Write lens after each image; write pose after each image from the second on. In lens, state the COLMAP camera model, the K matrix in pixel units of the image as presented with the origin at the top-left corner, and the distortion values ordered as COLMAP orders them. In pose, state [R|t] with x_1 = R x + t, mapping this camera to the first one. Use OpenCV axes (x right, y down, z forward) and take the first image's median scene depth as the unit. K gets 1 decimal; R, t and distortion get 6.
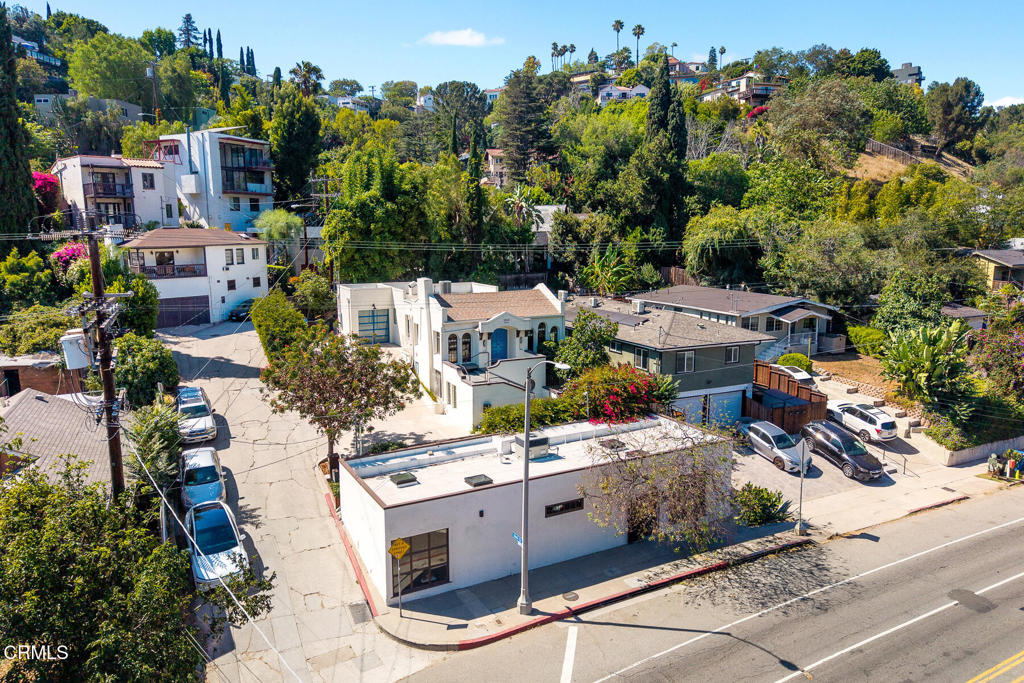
lens RADIAL K [[679.6, 0, 516.1], [0, 679.6, 331.1], [0, 0, 1]] dist [0.045750, -0.066551]
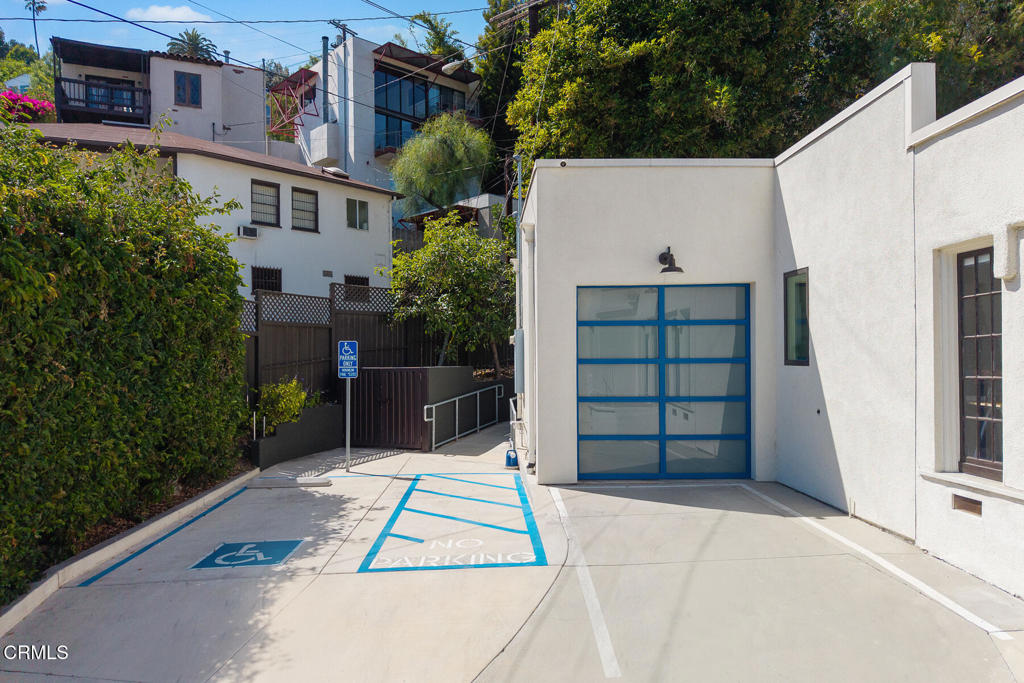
lens RADIAL K [[696.2, 0, 520.8], [0, 696.2, 356.1], [0, 0, 1]] dist [0.045360, -0.060516]
pose [[0.919776, -0.000543, -0.392443, -0.215966], [-0.055303, 0.989841, -0.130985, 0.016161], [0.388527, 0.142180, 0.910402, 1.030465]]
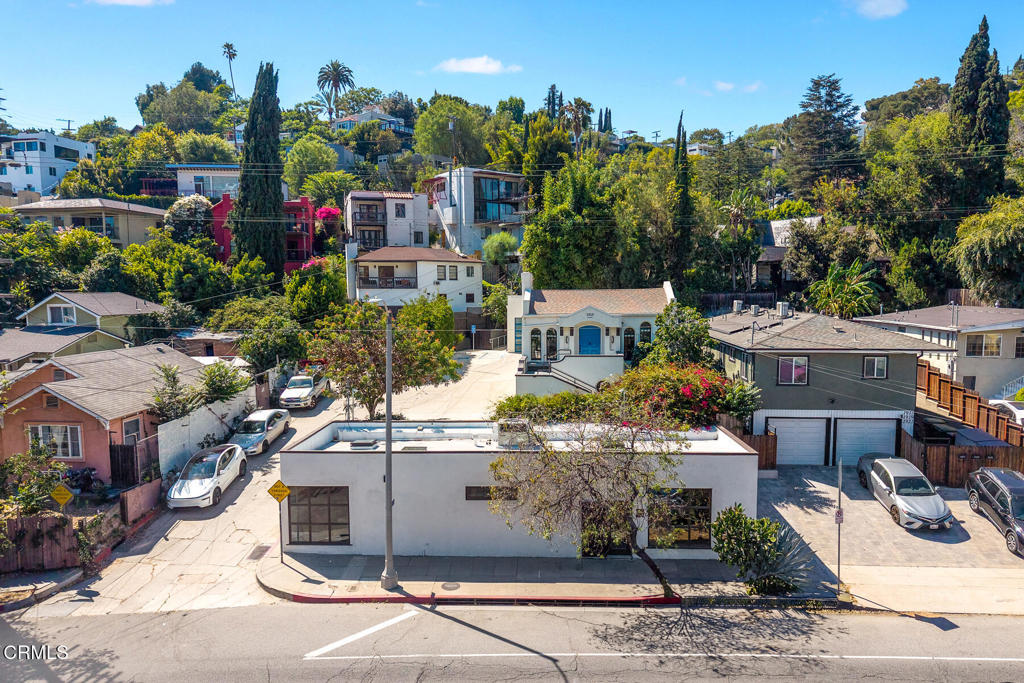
lens RADIAL K [[696.2, 0, 520.8], [0, 696.2, 356.1], [0, 0, 1]] dist [0.045360, -0.060516]
pose [[0.863177, 0.045319, -0.502863, 0.360236], [-0.070852, 0.996981, -0.031770, 0.071892], [0.499905, 0.063052, 0.863782, 0.156285]]
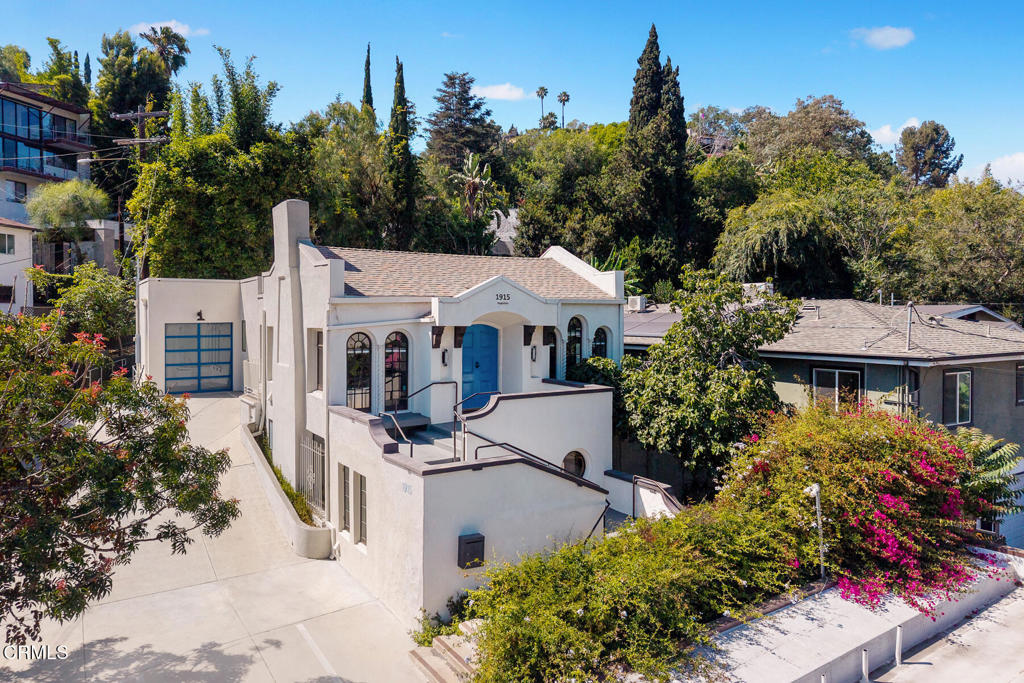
lens RADIAL K [[679.6, 0, 516.1], [0, 679.6, 331.1], [0, 0, 1]] dist [0.045750, -0.066551]
pose [[0.992472, -0.001148, 0.122469, -0.052071], [0.016120, 0.992480, -0.121337, 0.048353], [-0.121409, 0.122398, 0.985027, 0.603403]]
